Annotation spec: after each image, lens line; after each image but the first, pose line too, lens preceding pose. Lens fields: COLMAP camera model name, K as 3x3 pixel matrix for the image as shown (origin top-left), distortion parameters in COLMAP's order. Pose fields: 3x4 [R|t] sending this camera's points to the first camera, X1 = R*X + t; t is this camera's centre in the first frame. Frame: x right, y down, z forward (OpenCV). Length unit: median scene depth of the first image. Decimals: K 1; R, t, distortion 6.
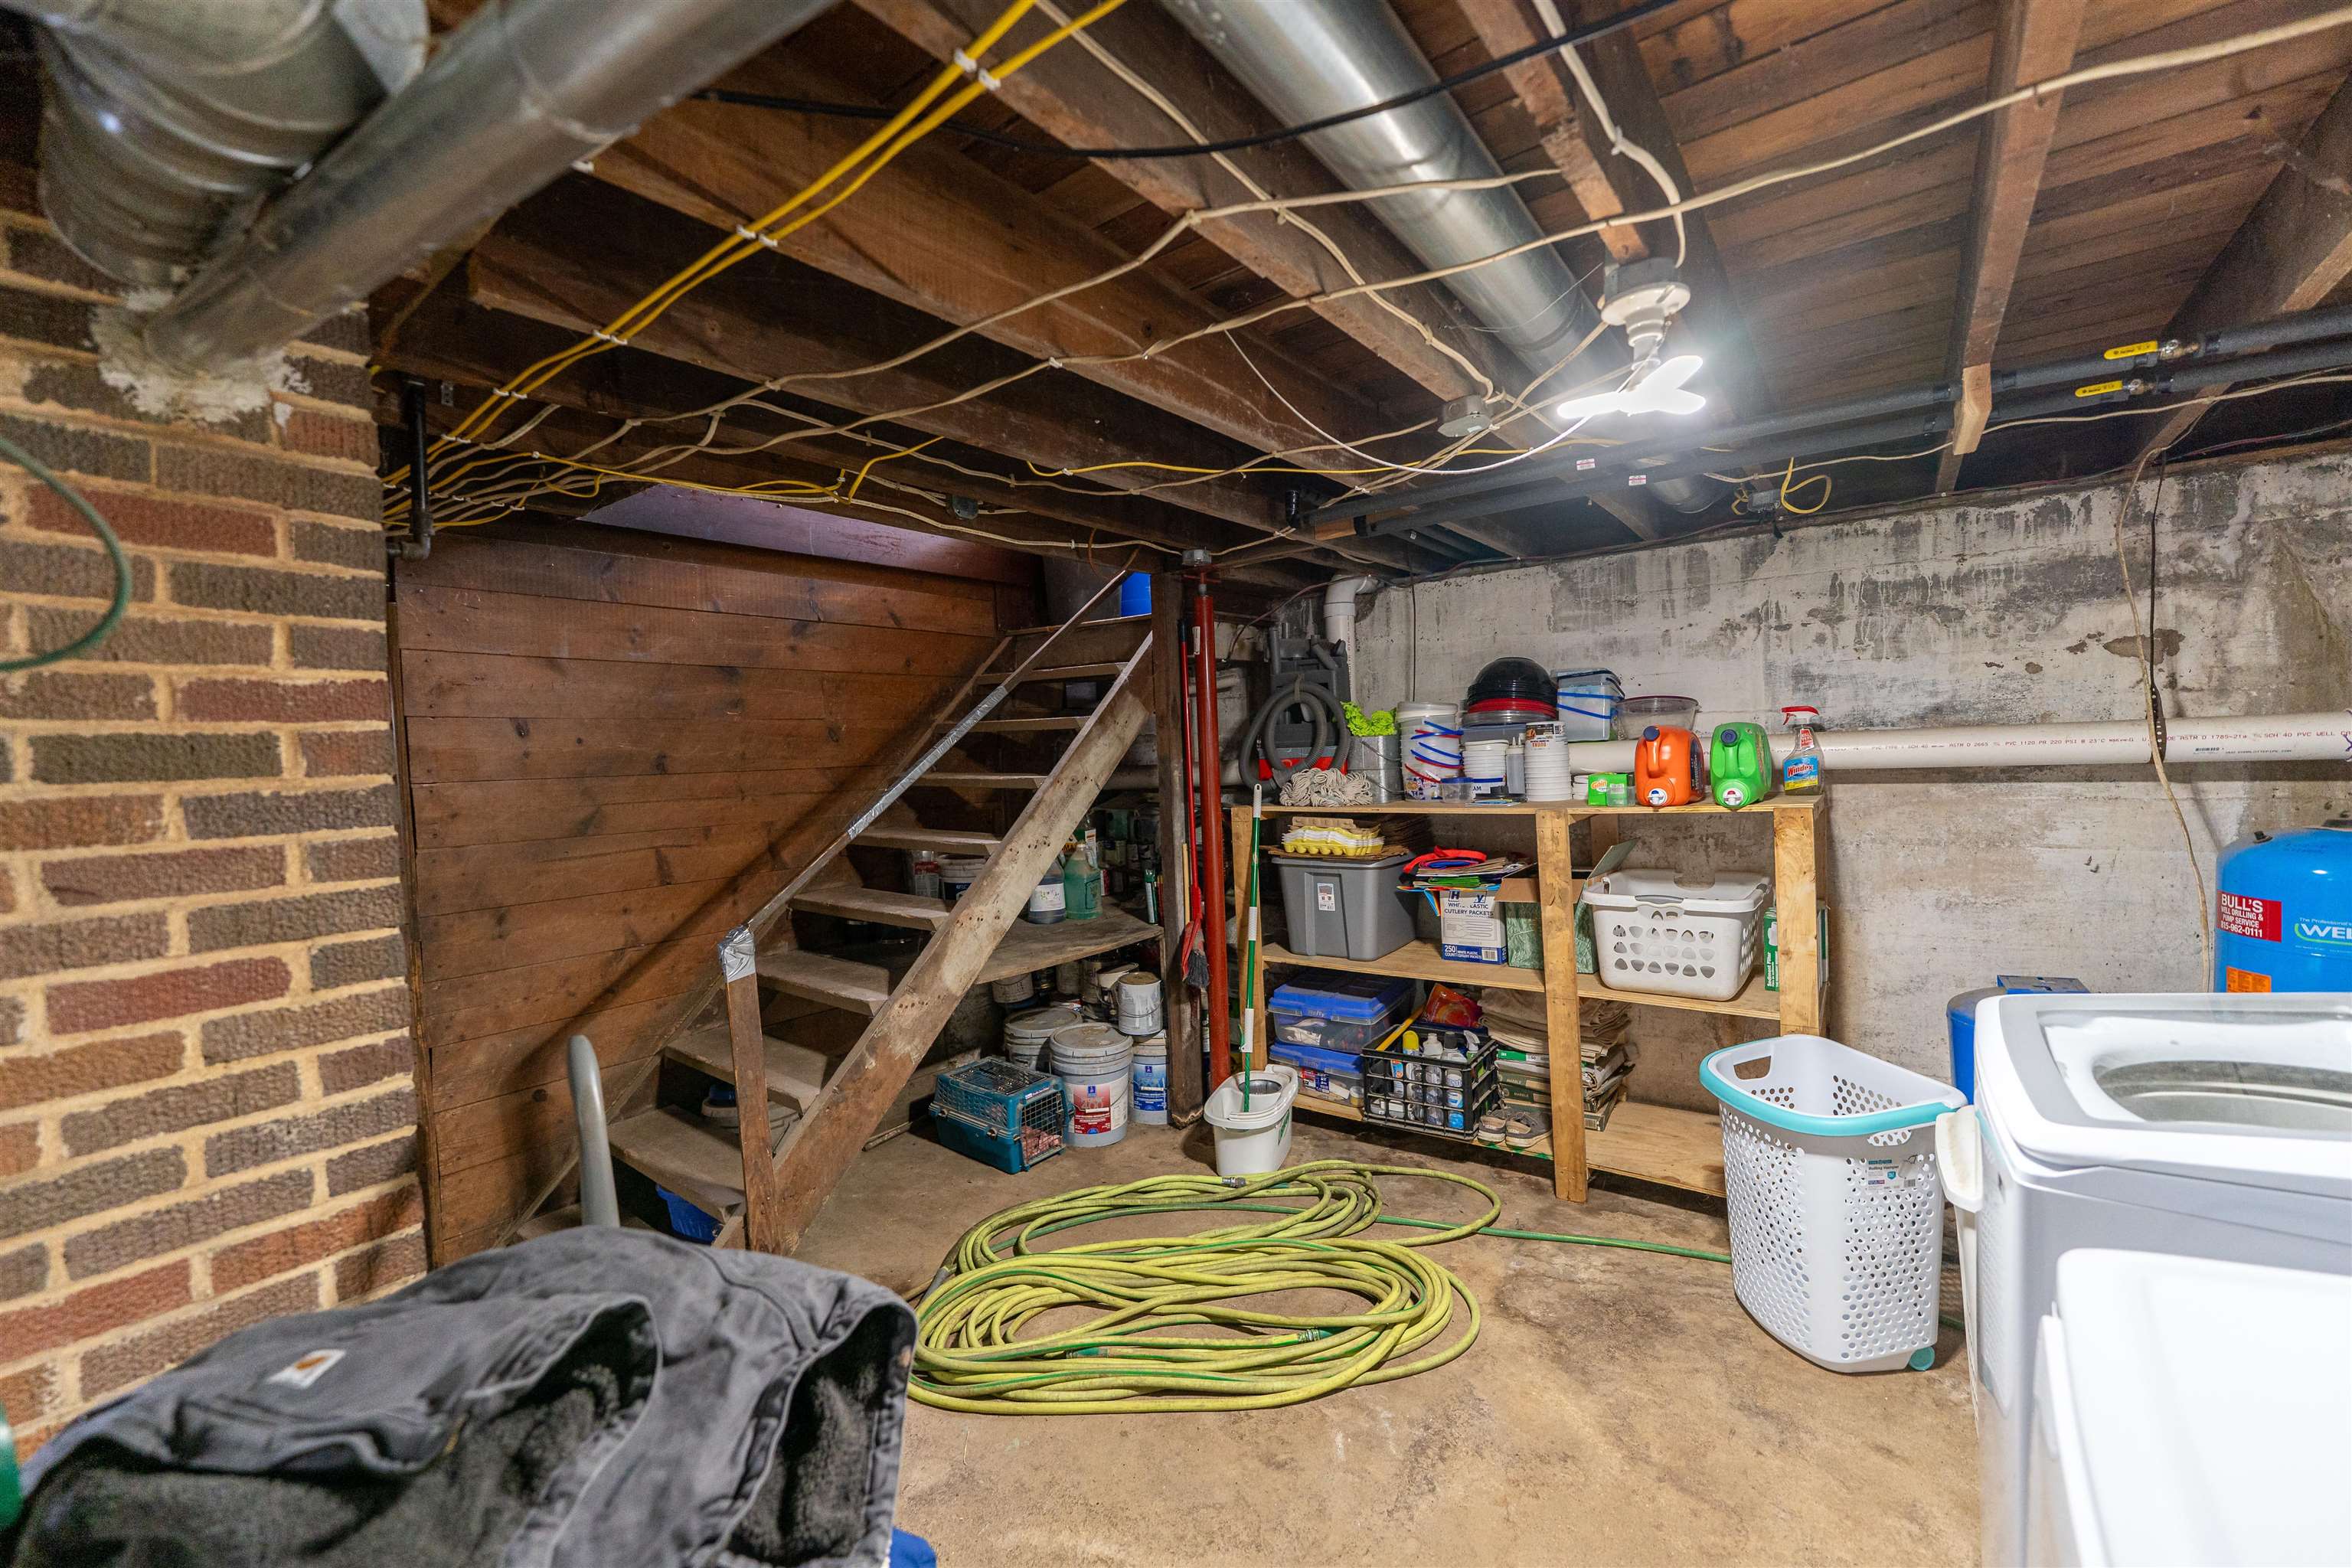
lens RADIAL K [[953.3, 0, 1171.7], [0, 953.3, 789.1], [0, 0, 1]] dist [-0.000957, -0.000605]
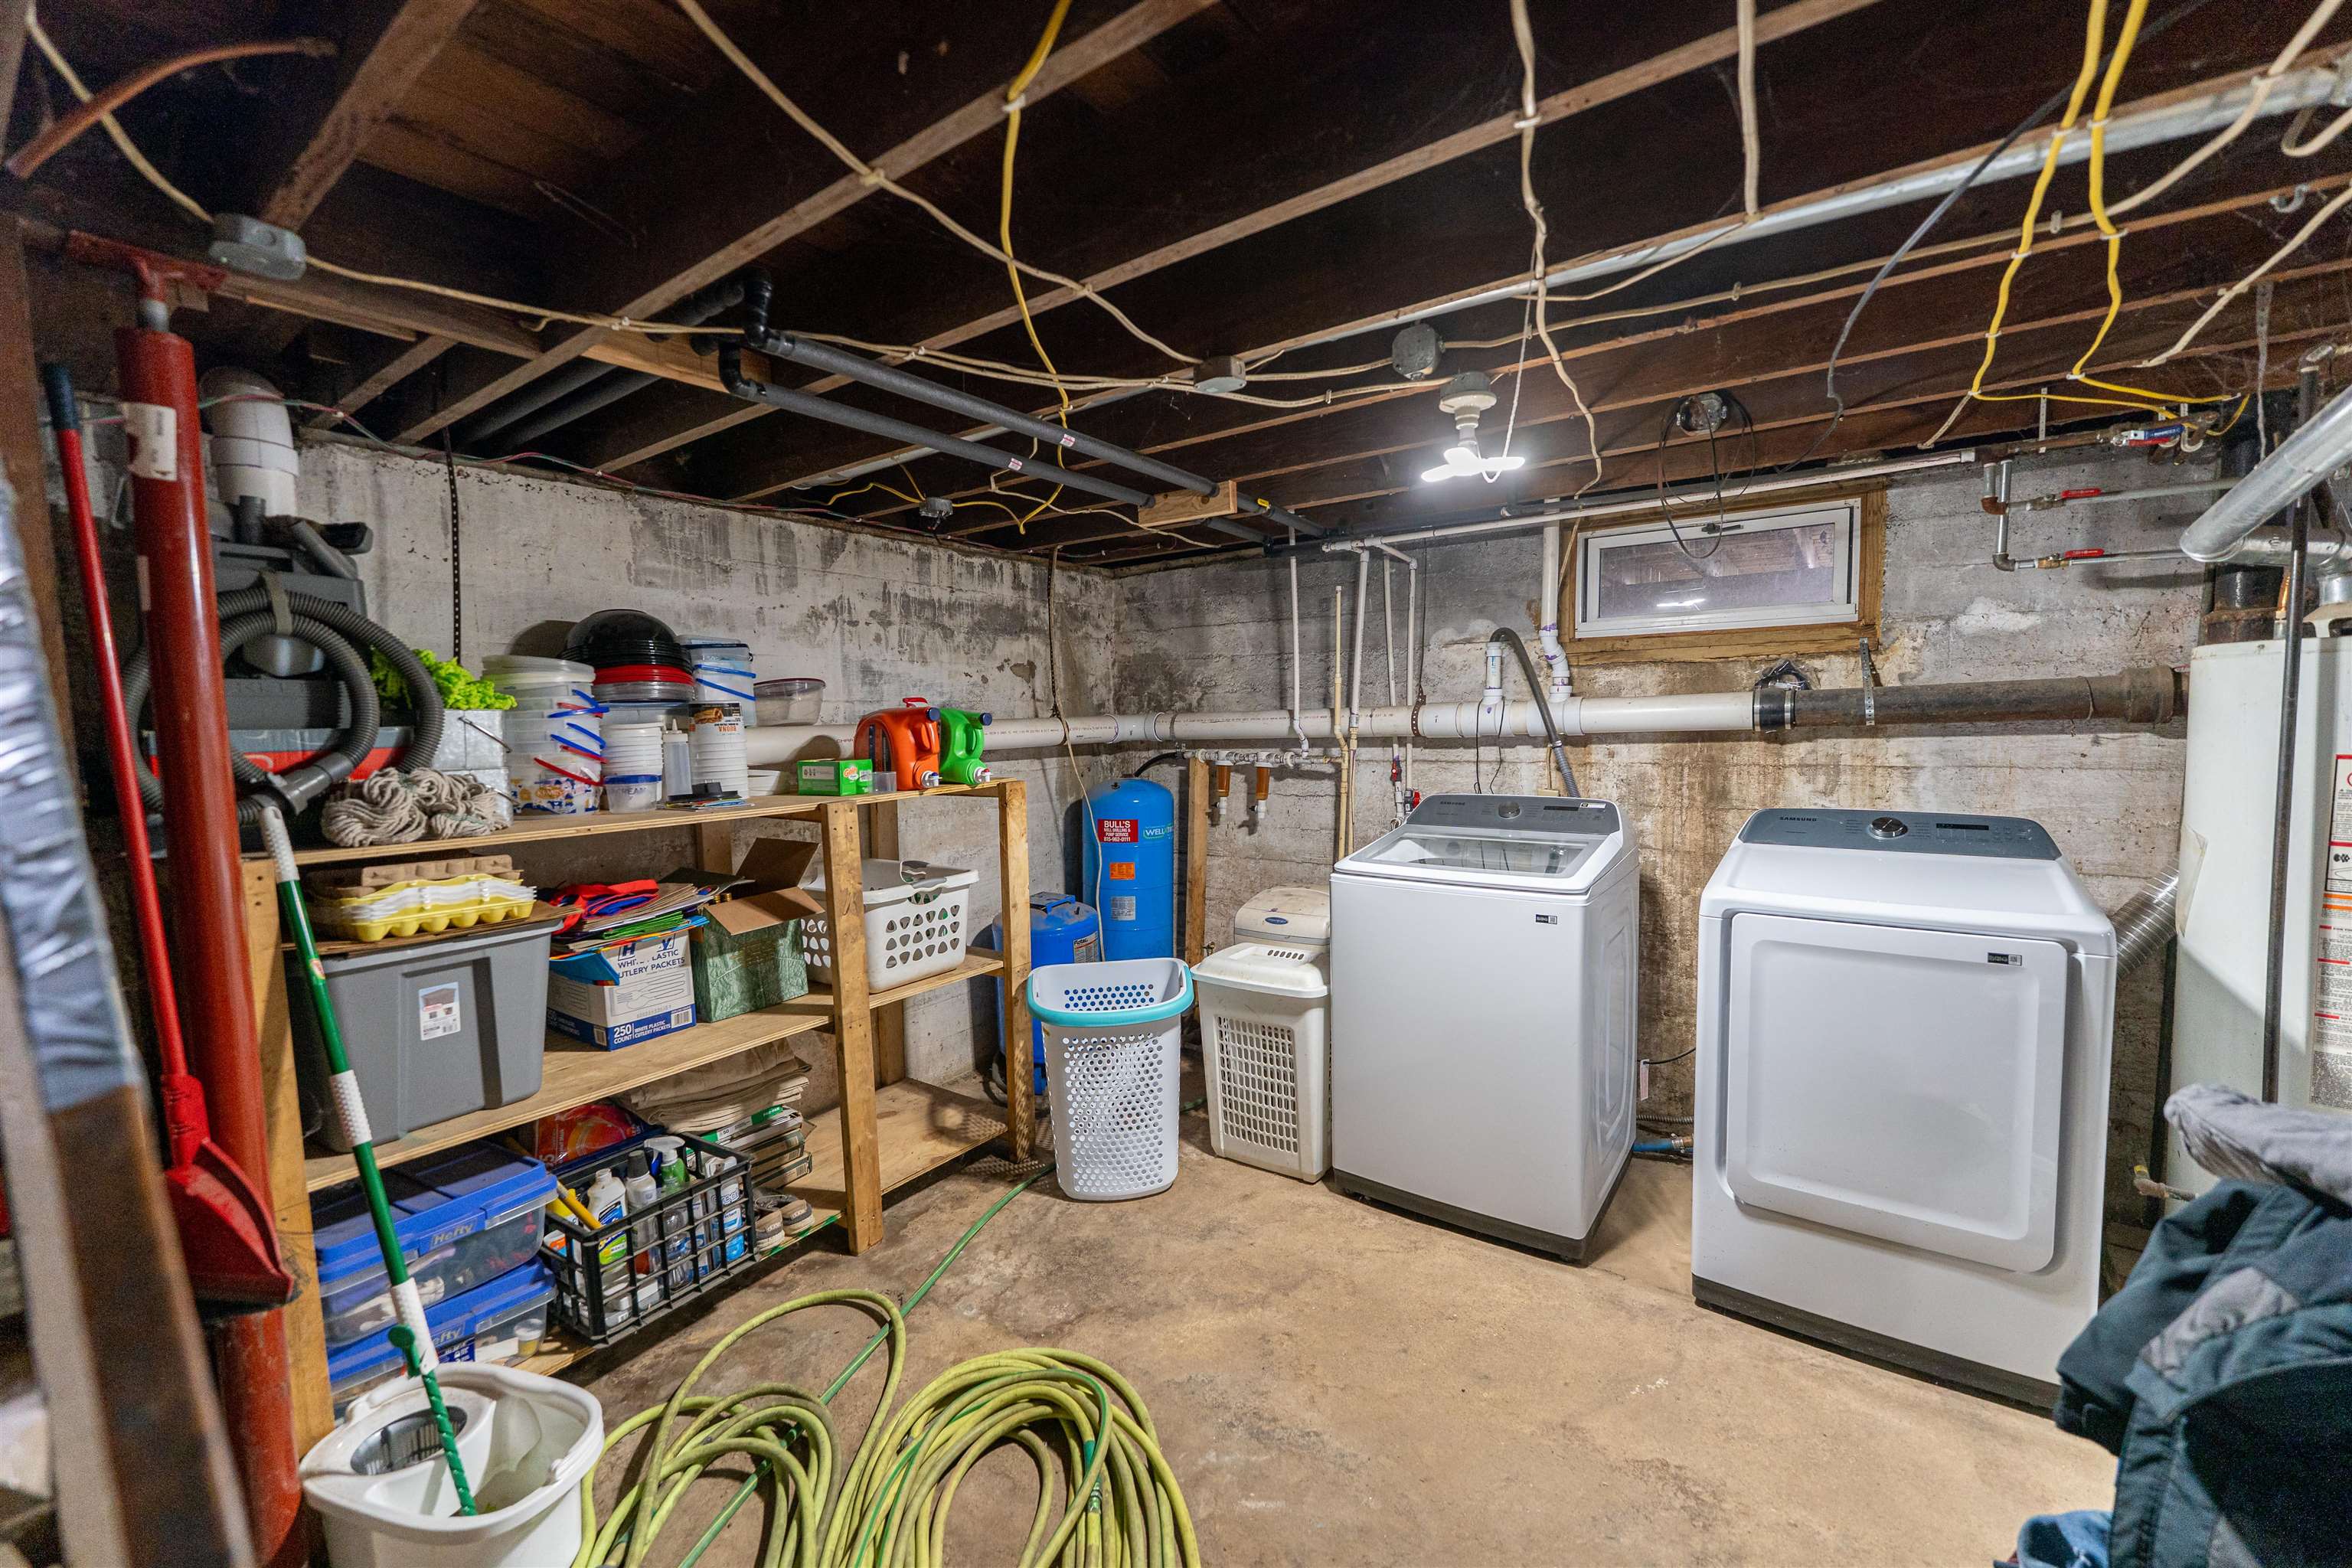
lens RADIAL K [[944.4, 0, 1192.6], [0, 944.4, 785.1], [0, 0, 1]] dist [0.000548, 0.000010]
pose [[-0.046360, -0.031035, 0.998443, -0.427420], [0.069820, 0.996972, 0.034232, 0.000018], [-0.996482, 0.071299, -0.044053, 0.680273]]
